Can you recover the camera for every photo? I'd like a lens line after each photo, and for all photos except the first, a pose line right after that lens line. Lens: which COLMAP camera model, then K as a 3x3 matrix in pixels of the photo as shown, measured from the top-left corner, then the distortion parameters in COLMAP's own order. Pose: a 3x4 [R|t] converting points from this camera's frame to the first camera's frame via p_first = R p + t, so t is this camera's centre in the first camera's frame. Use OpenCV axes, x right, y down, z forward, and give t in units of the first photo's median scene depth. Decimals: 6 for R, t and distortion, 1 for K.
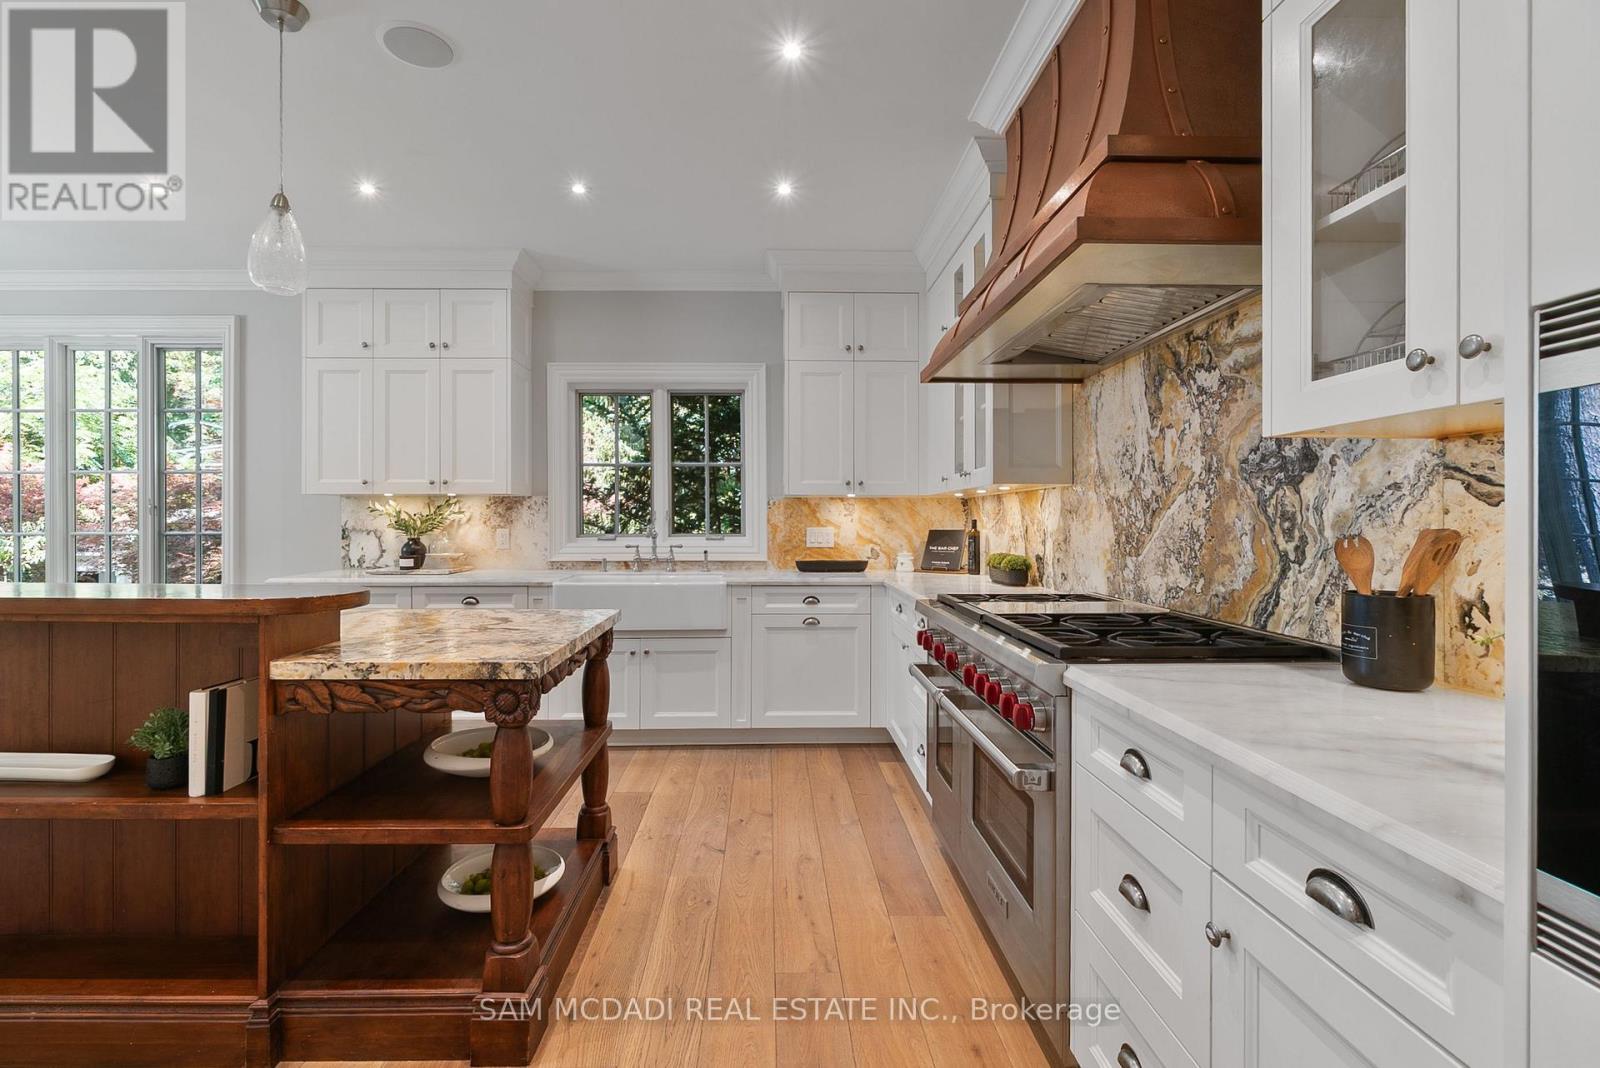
lens RADIAL K [[718.1, 0, 796.4], [0, 718.1, 524.3], [0, 0, 1]] dist [0.002331, -0.000513]
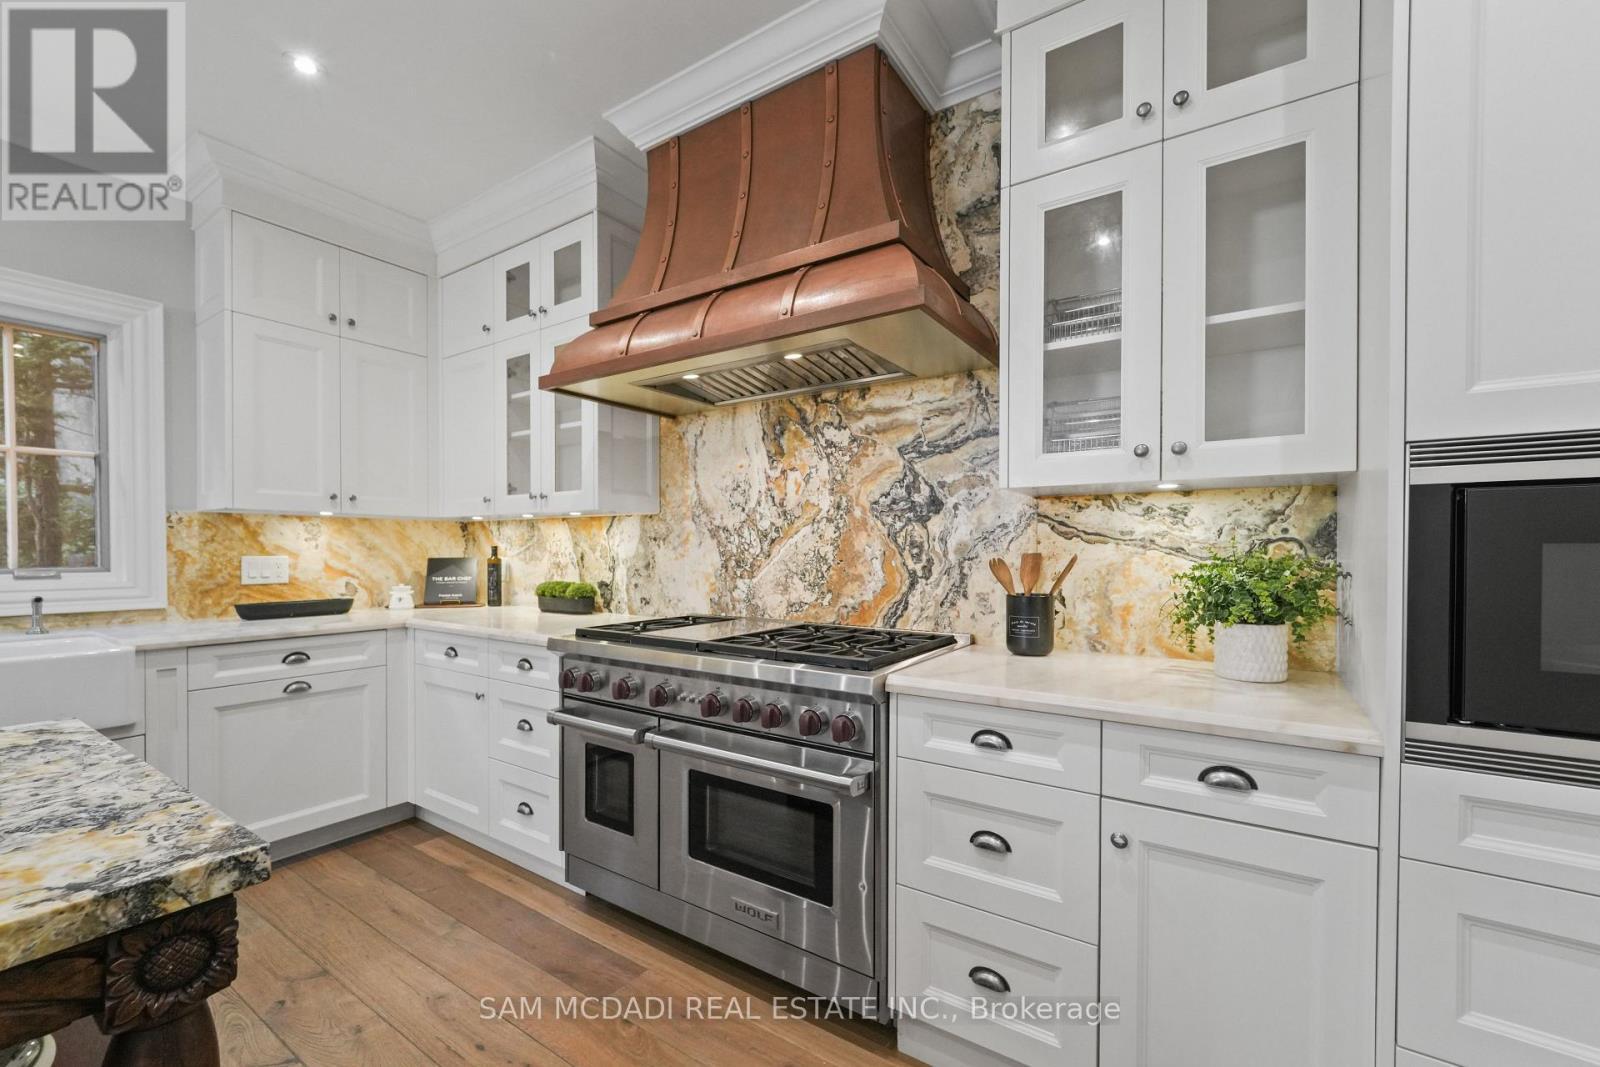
lens RADIAL K [[664.5, 0, 794.9], [0, 664.5, 558.9], [0, 0, 1]] dist [-0.000804, 0.000524]
pose [[0.576661, -0.011549, 0.816902, -0.393939], [0.001896, 0.999916, 0.012798, -0.000475], [-0.816982, -0.005831, 0.576634, 0.356730]]
